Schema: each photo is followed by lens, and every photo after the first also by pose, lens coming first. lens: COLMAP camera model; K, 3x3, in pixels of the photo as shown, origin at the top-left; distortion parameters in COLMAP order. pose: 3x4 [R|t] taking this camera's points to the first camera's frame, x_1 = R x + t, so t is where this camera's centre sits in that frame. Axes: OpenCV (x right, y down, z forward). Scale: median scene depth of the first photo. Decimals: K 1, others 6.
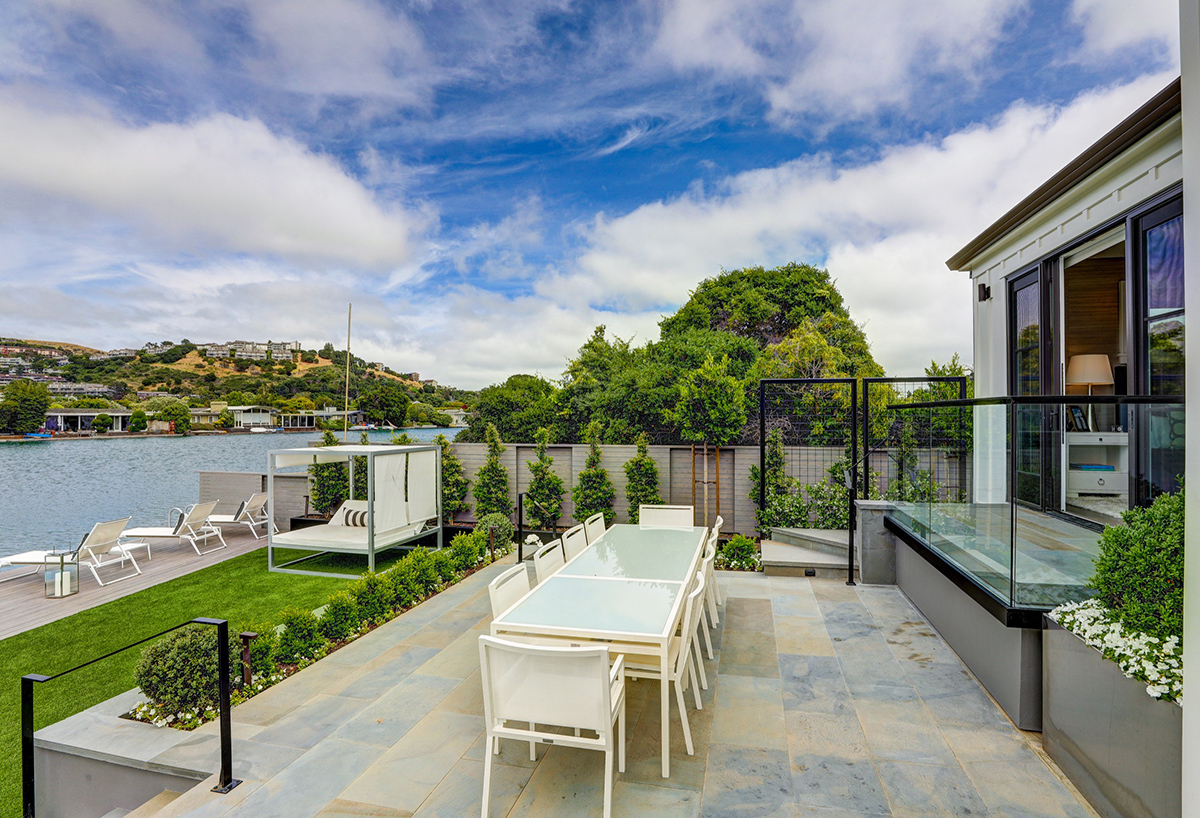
lens RADIAL K [[568.3, 0, 614.3], [0, 568.3, 409.7], [0, 0, 1]] dist [-0.045765, 0.015766]
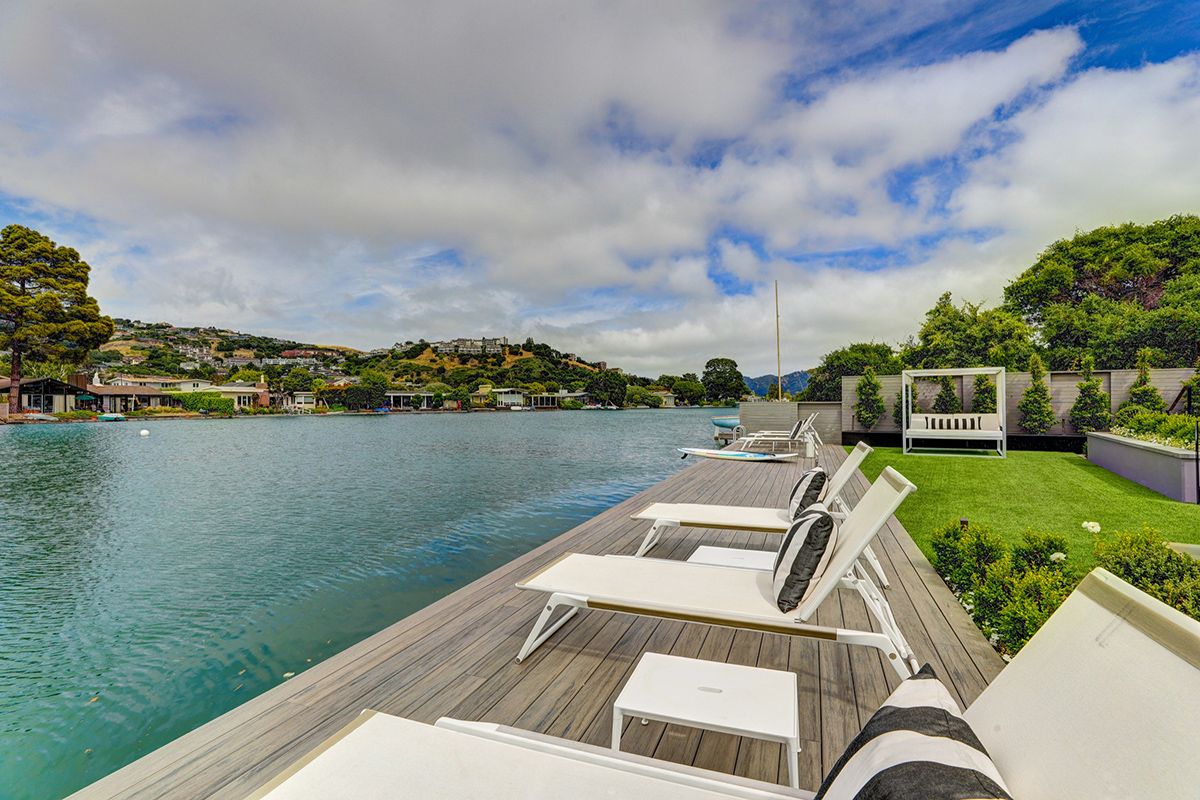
lens RADIAL K [[551.3, 0, 600.0], [0, 551.3, 400.0], [0, 0, 1]] dist [-0.045368, 0.015583]
pose [[0.945558, -0.004901, -0.325415, -0.124733], [0.007323, 0.999954, 0.006219, 0.018648], [0.325370, -0.008264, 0.945551, -0.079246]]
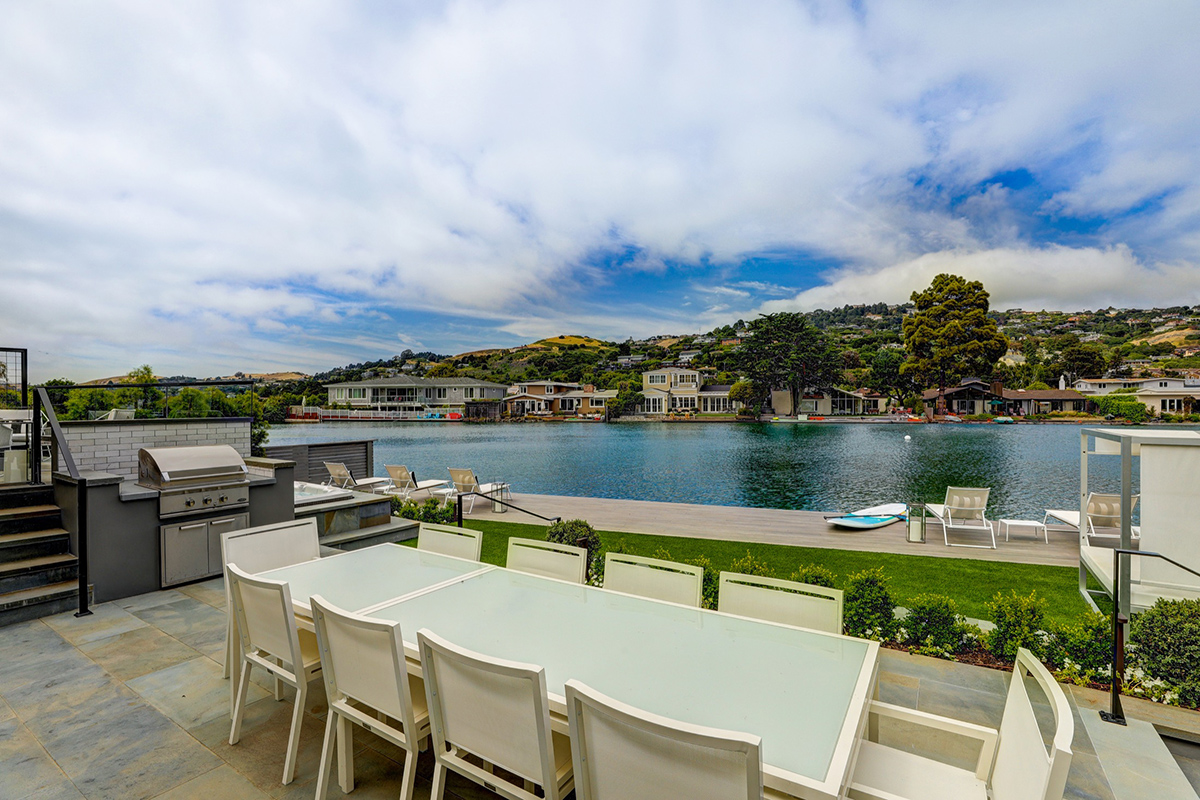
lens RADIAL K [[553.8, 0, 600.0], [0, 553.8, 400.0], [0, 0, 1]] dist [-0.045796, 0.014762]
pose [[-0.319973, -0.000445, -0.947427, 0.035980], [0.013385, 0.999898, -0.004990, 0.003941], [0.947332, -0.014278, -0.319934, 0.086858]]
